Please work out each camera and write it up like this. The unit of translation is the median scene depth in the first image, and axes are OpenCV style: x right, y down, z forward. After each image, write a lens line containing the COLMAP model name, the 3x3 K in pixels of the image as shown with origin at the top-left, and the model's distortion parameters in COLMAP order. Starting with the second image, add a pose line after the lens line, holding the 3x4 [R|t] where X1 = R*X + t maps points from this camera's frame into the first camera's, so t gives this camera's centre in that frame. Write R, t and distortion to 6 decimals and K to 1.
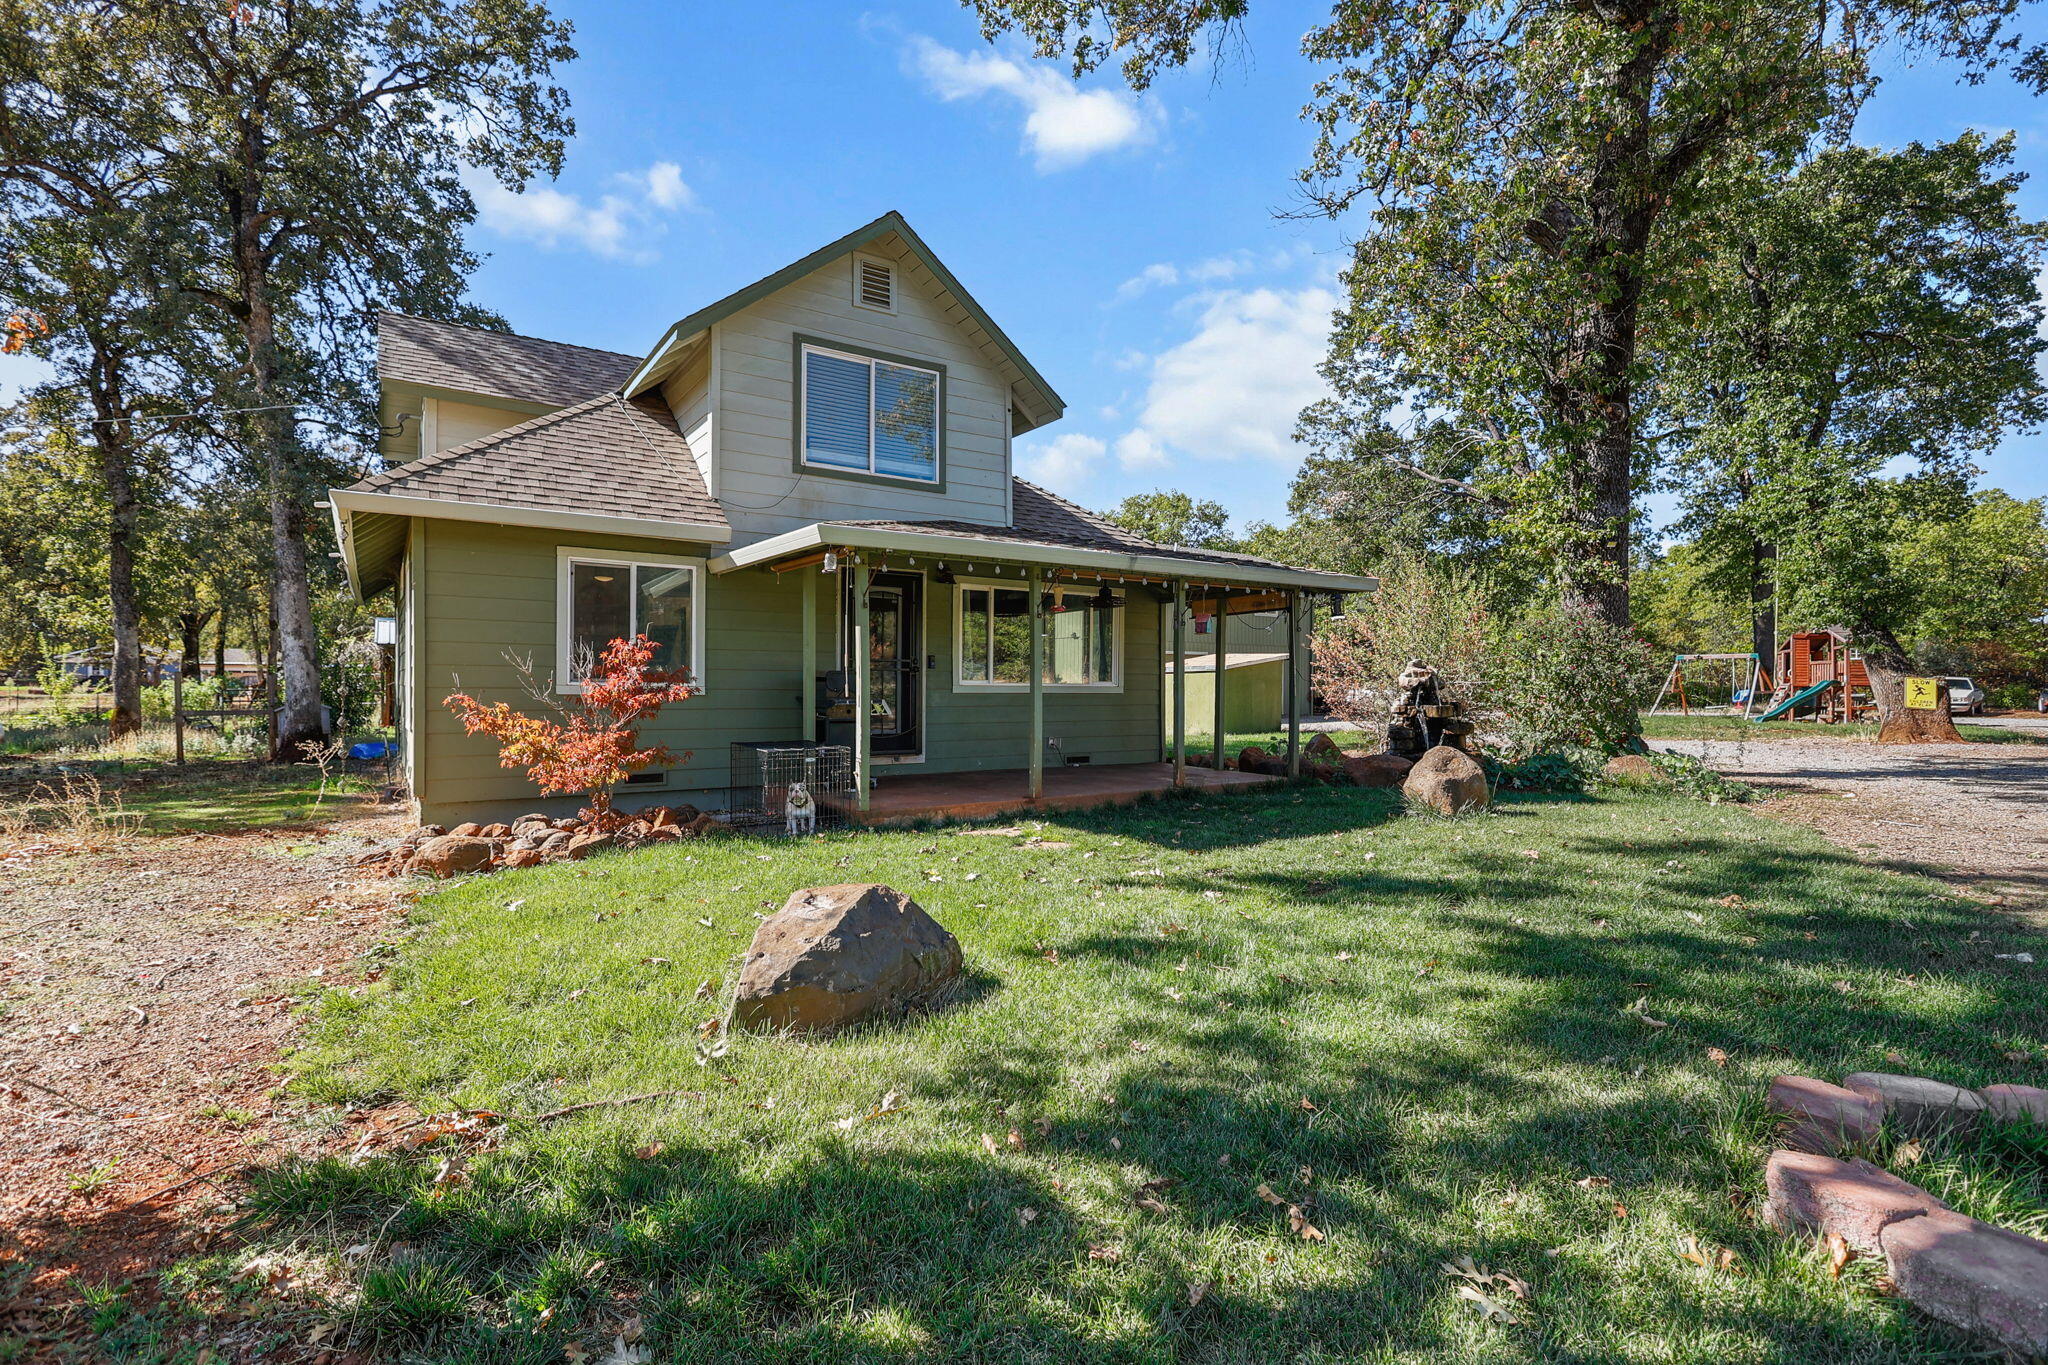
lens RADIAL K [[956.8, 0, 1021.9], [0, 956.8, 677.5], [0, 0, 1]] dist [0.005390, 0.000496]
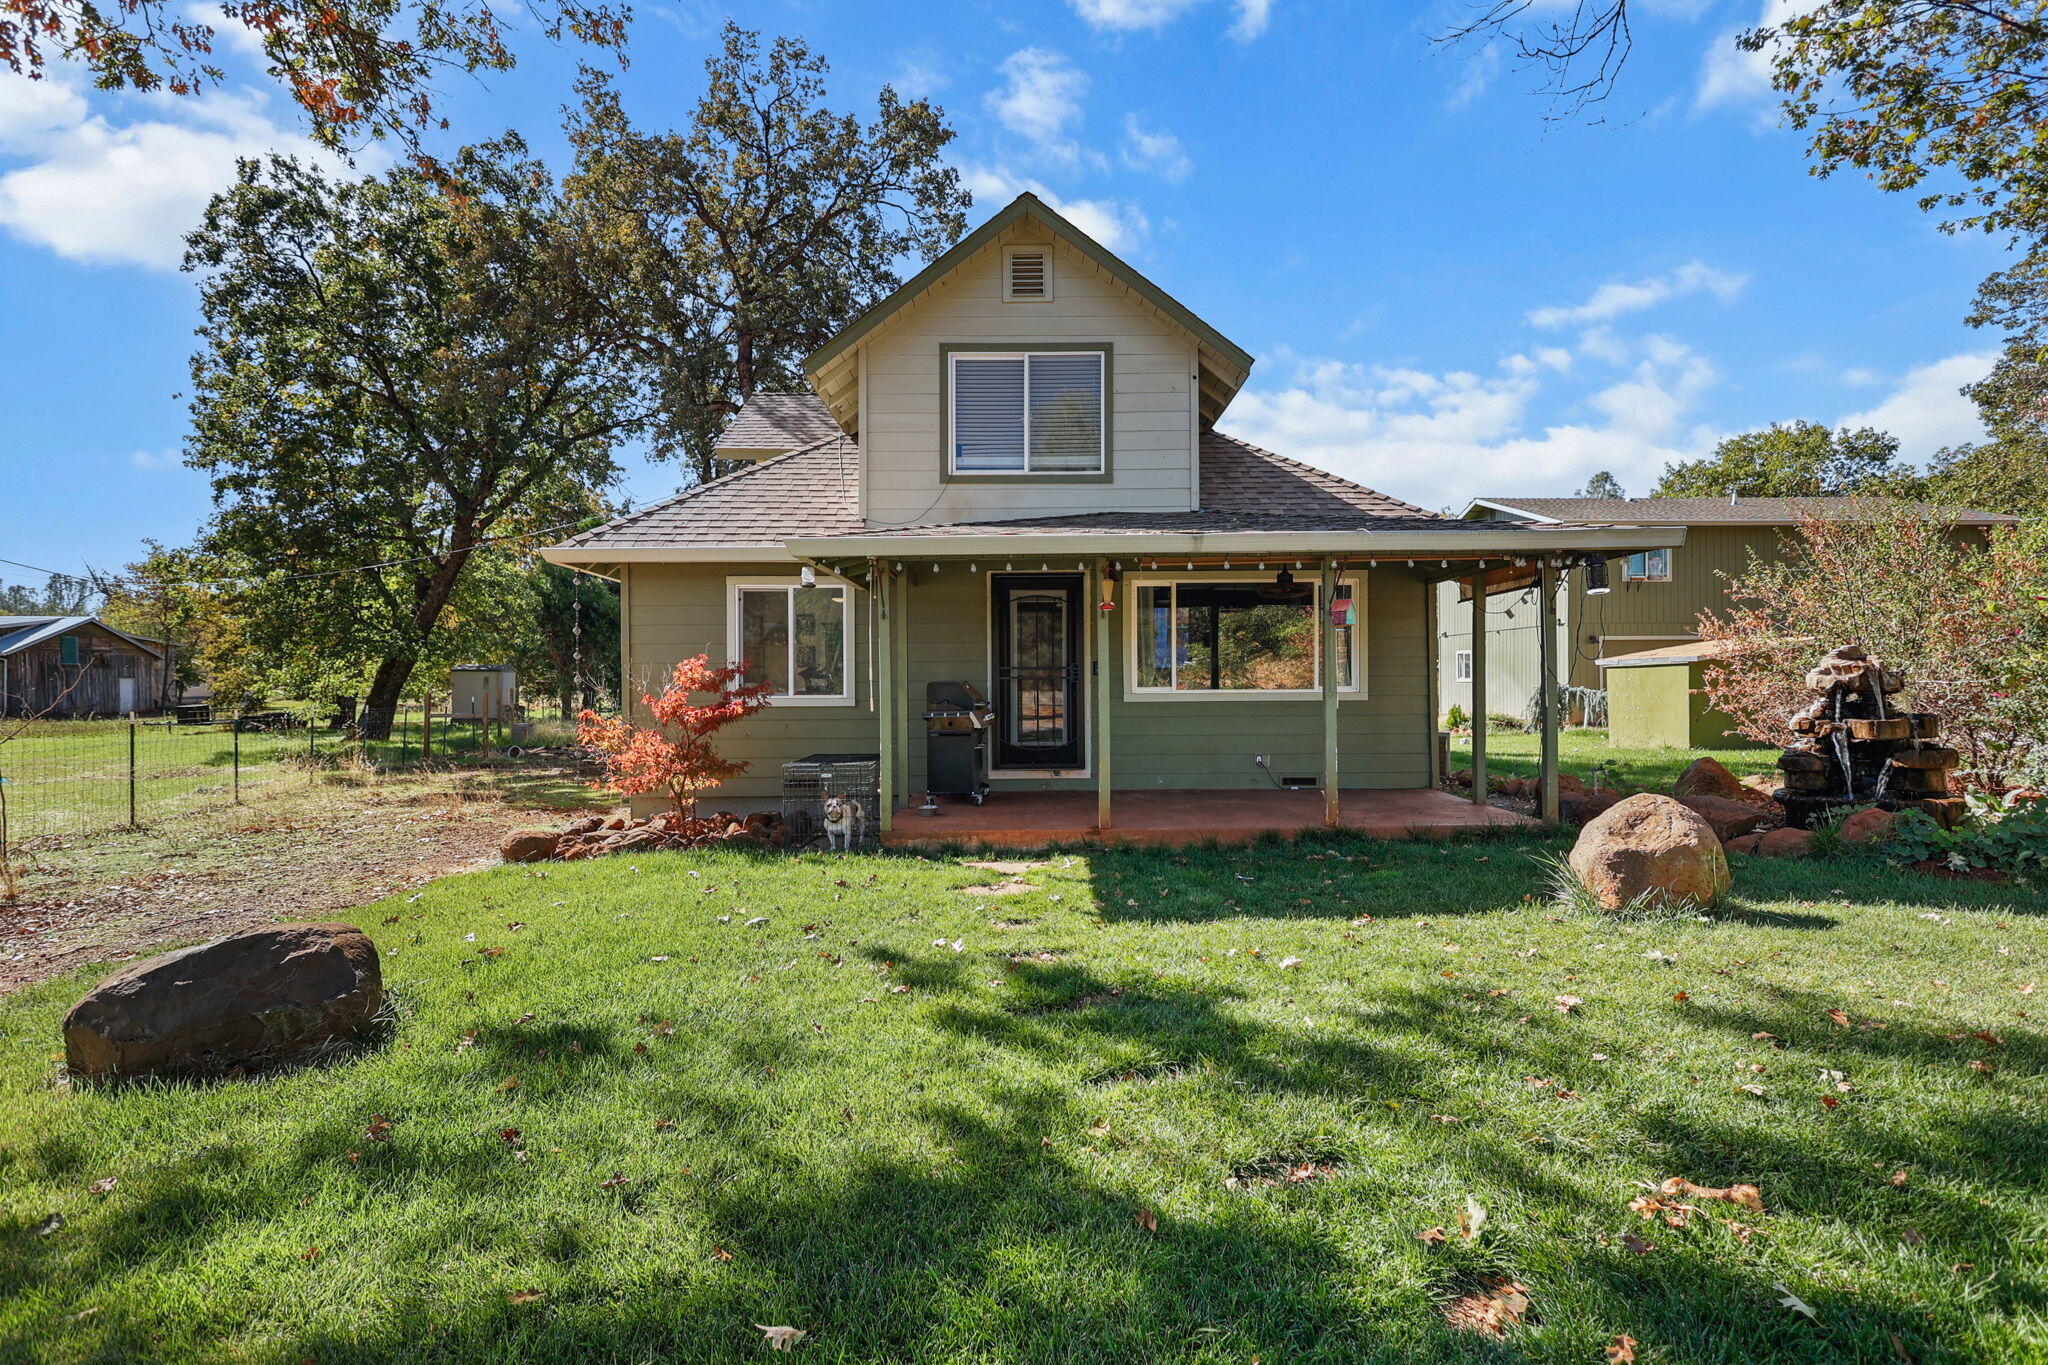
lens RADIAL K [[930.1, 0, 1024.0], [0, 930.1, 669.9], [0, 0, 1]] dist [0.005486, 0.000590]
pose [[0.836810, -0.019995, -0.547127, 0.342834], [0.017572, 0.999799, -0.009663, -0.007534], [0.547211, -0.001528, 0.836994, 0.220555]]
